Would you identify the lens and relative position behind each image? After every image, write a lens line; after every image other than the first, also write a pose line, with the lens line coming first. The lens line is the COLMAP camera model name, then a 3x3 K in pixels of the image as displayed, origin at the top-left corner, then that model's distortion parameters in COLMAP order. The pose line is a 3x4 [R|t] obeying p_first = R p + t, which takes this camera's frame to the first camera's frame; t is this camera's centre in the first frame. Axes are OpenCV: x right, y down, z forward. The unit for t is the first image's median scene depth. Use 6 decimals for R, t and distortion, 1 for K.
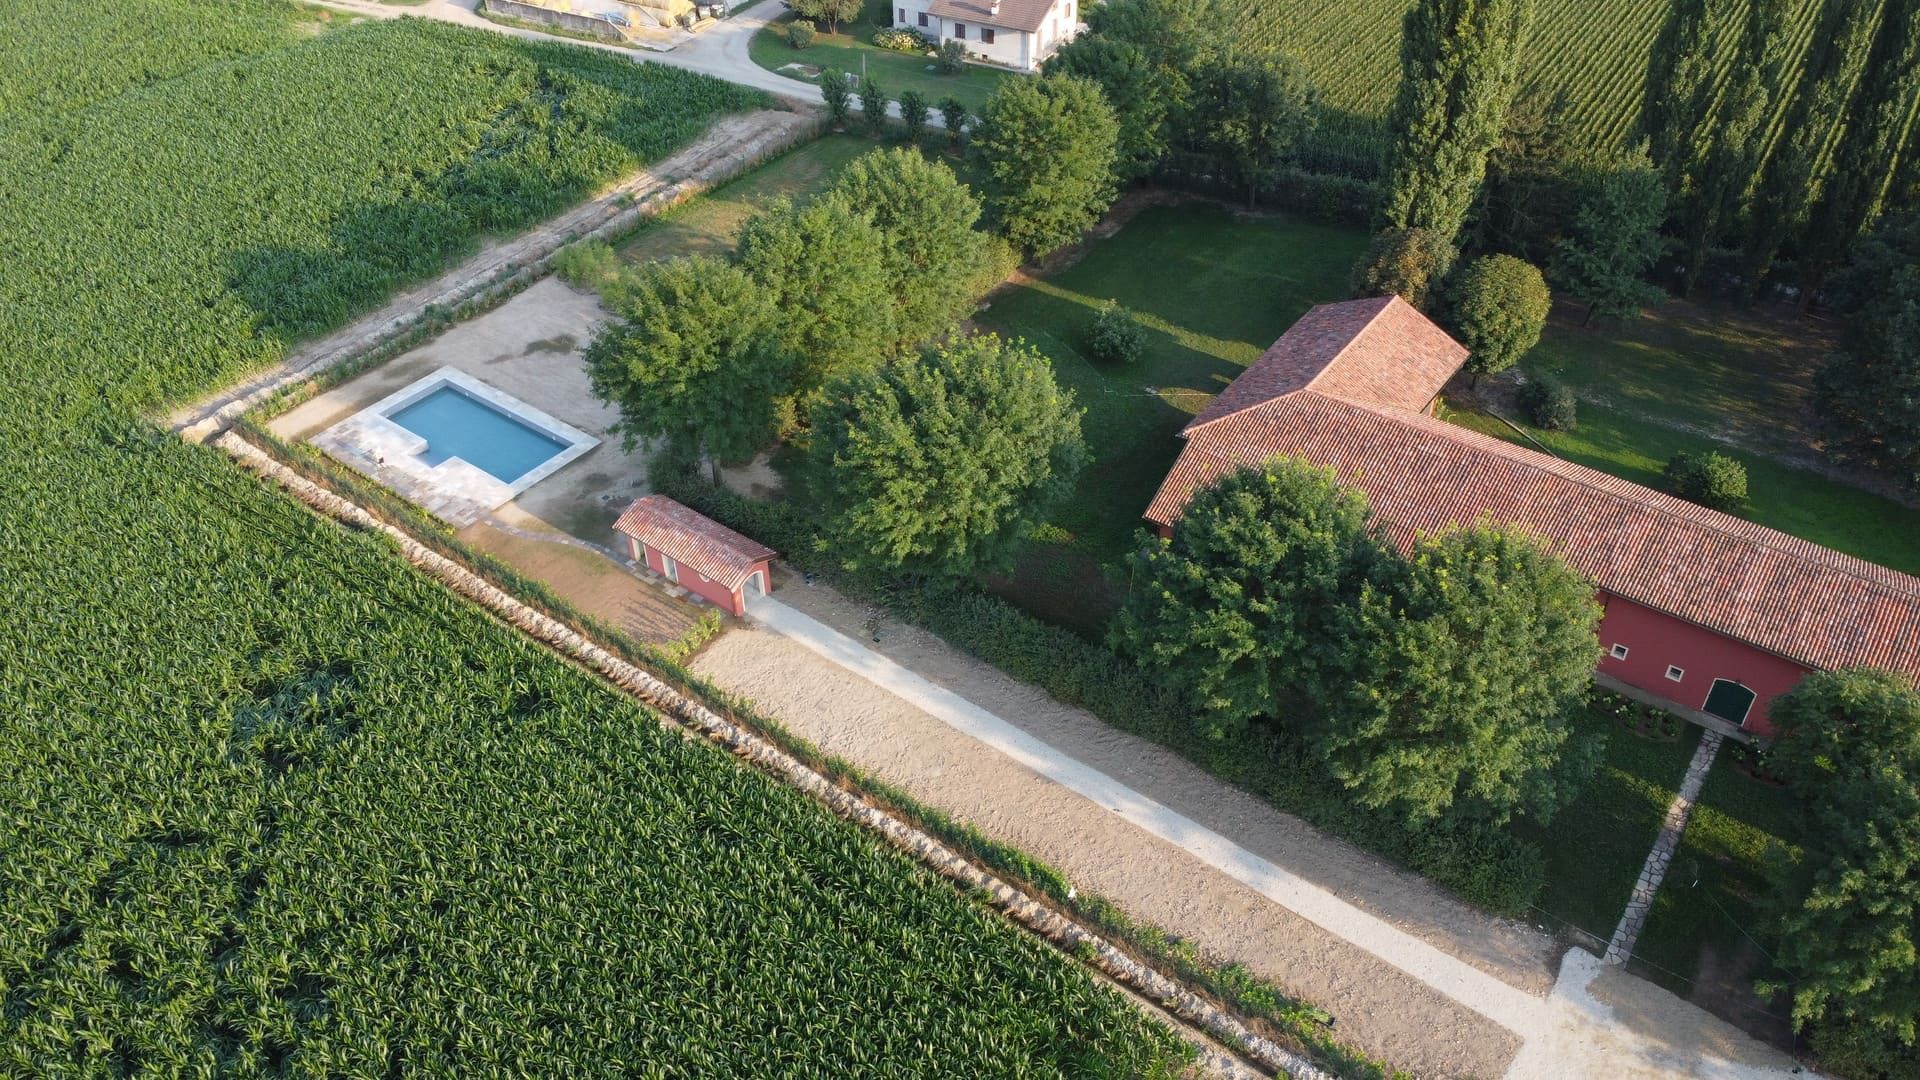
lens RADIAL K [[1417.3, 0, 960.0], [0, 1417.3, 540.0], [0, 0, 1]] dist [-0.005546, 0.001846]
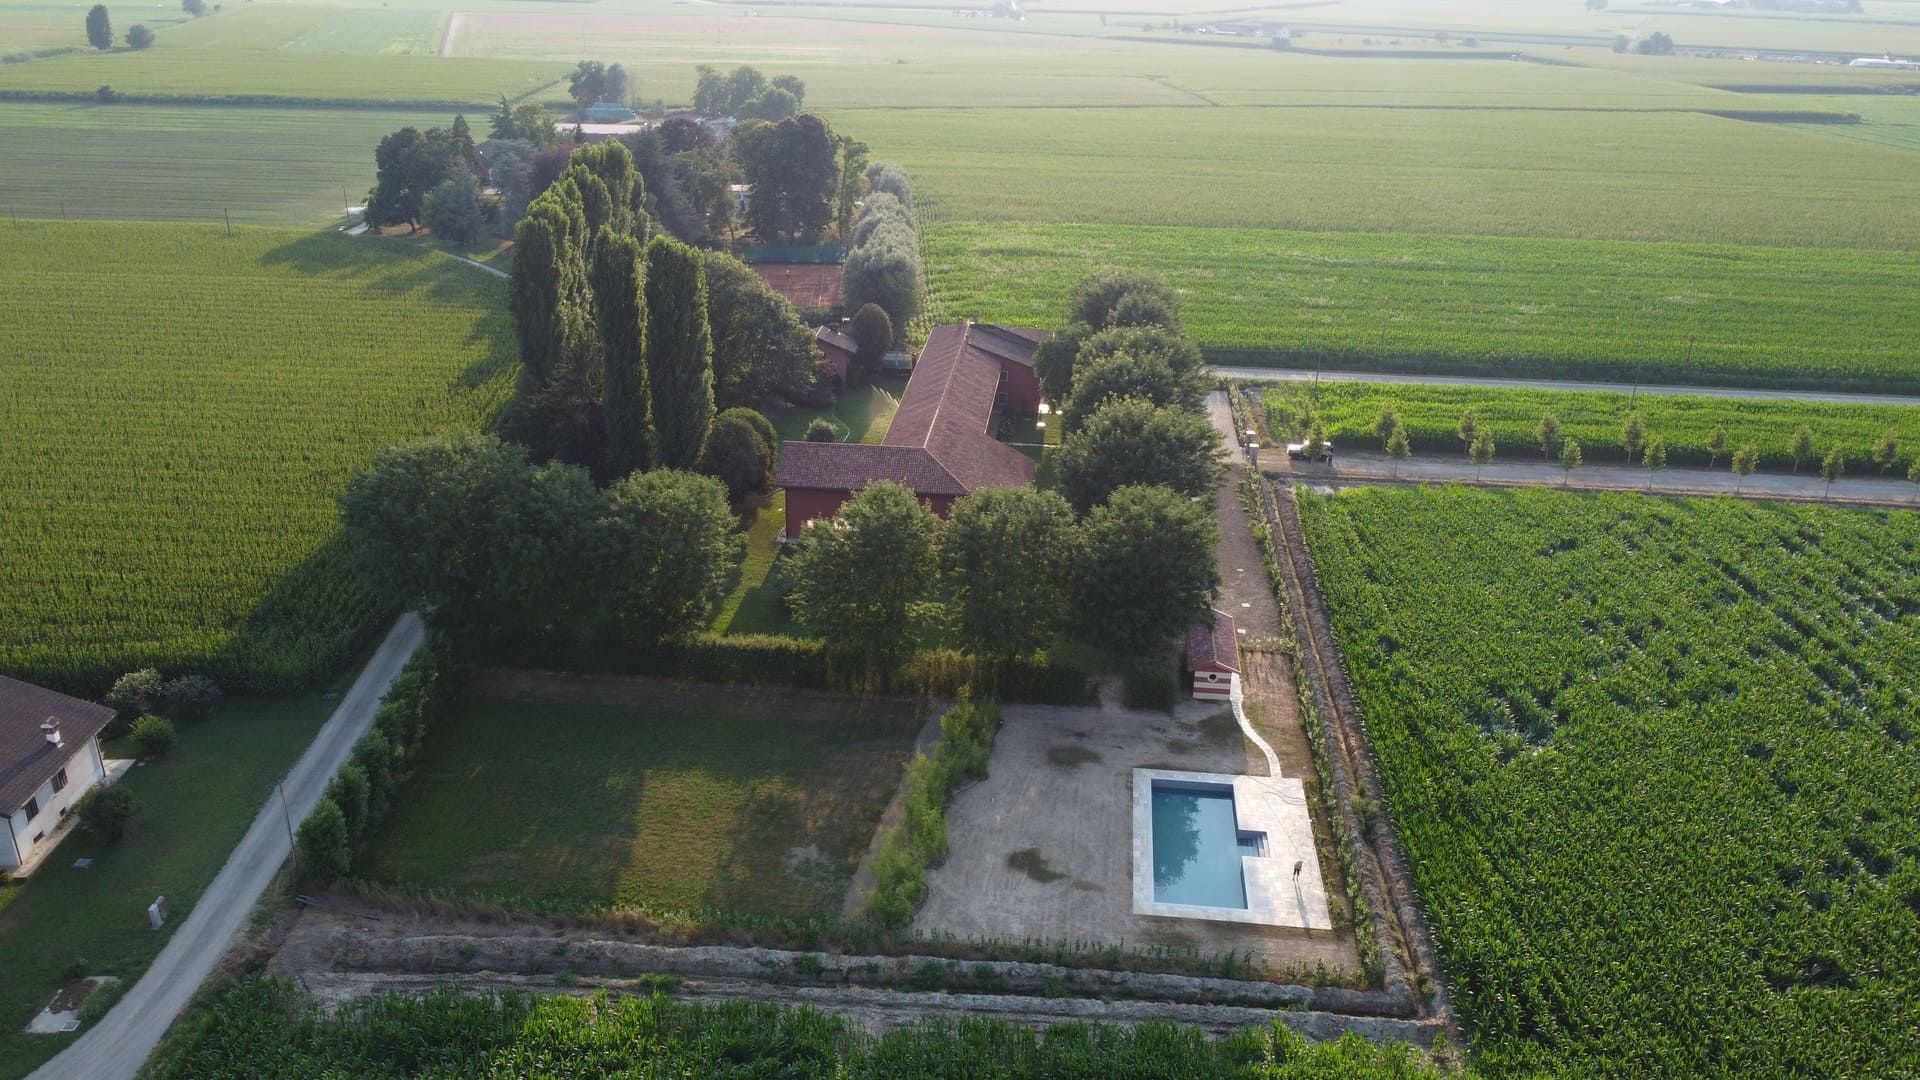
lens RADIAL K [[1434.7, 0, 956.8], [0, 1434.7, 545.3], [0, 0, 1]] dist [-0.001250, 0.011525]
pose [[-0.504634, -0.330811, 0.797439, -0.931082], [0.543409, 0.596037, 0.591141, -0.823511], [-0.670859, 0.731645, -0.121015, 1.044142]]
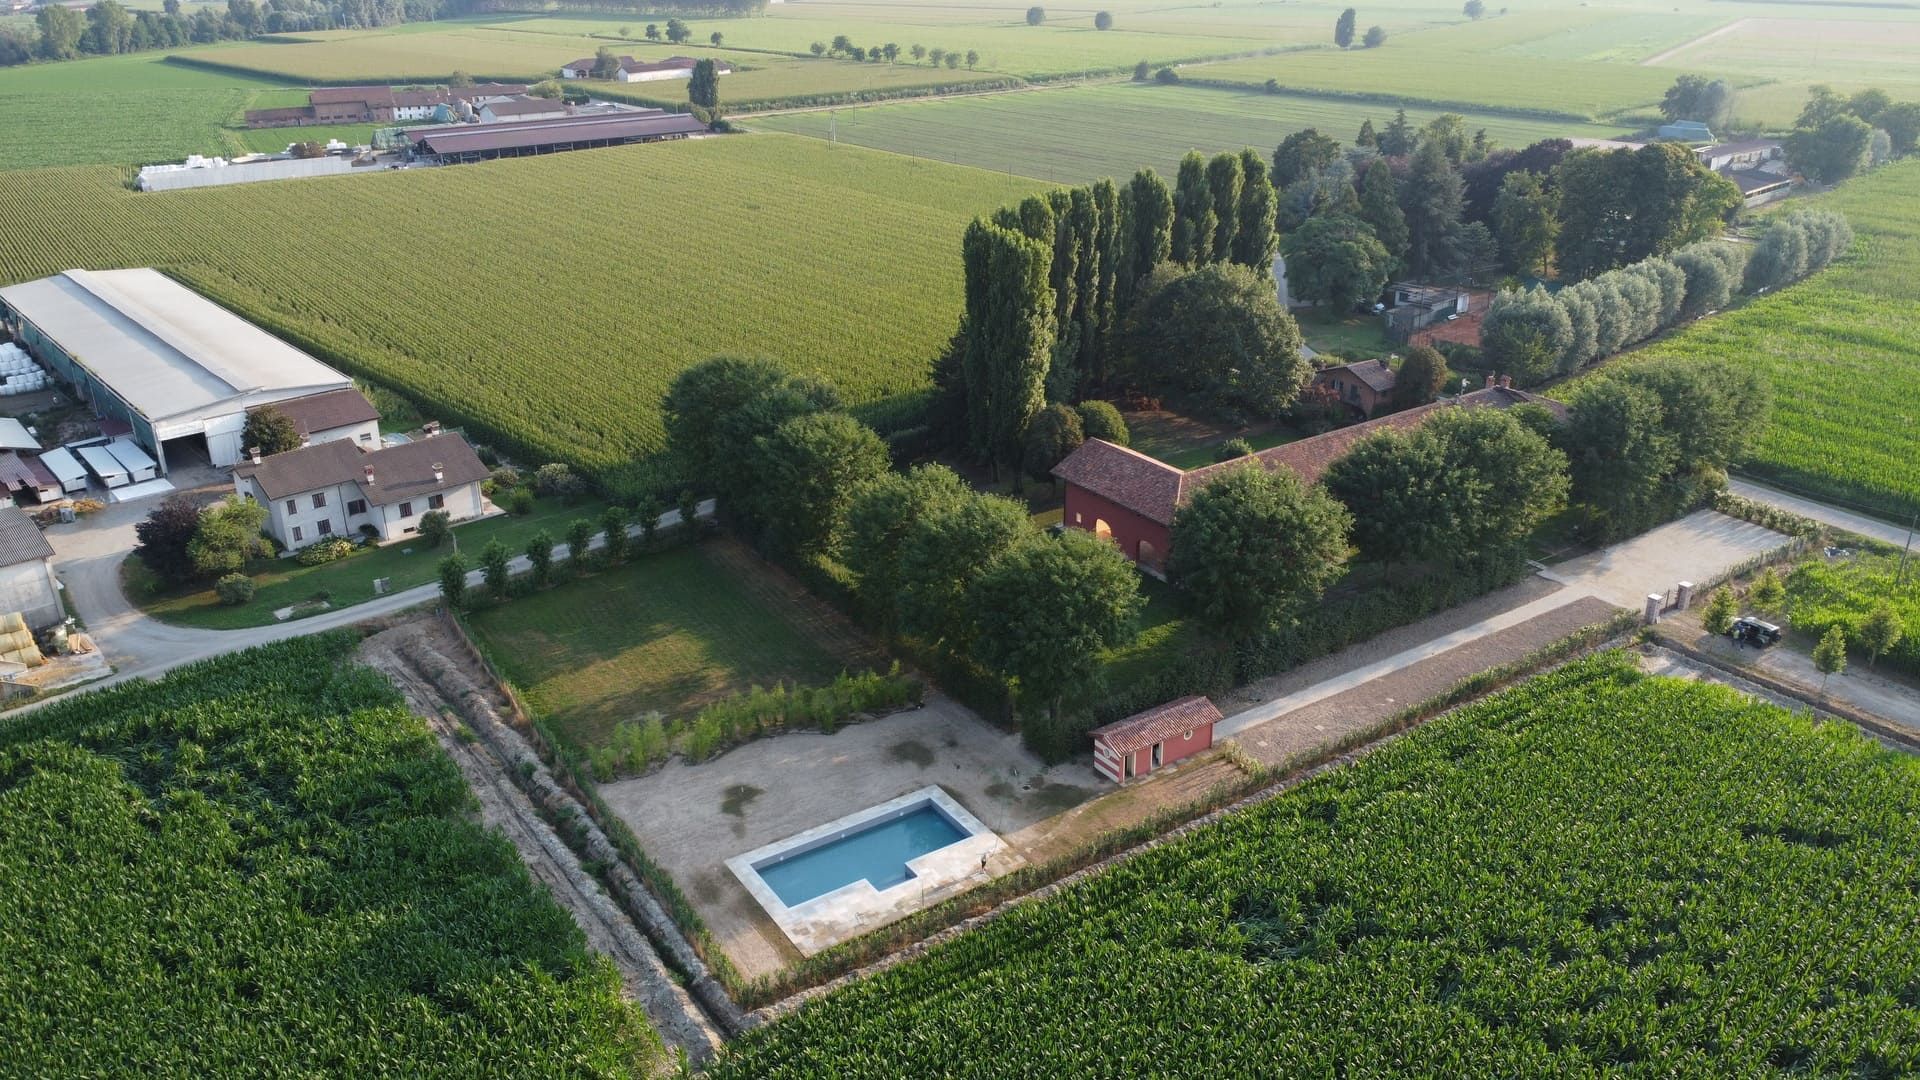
lens RADIAL K [[1434.7, 0, 956.8], [0, 1434.7, 545.3], [0, 0, 1]] dist [-0.001250, 0.011525]
pose [[0.343144, -0.358136, 0.868326, -1.065586], [0.602864, 0.792889, 0.088783, -0.283683], [-0.720283, 0.493017, 0.487982, 0.357146]]
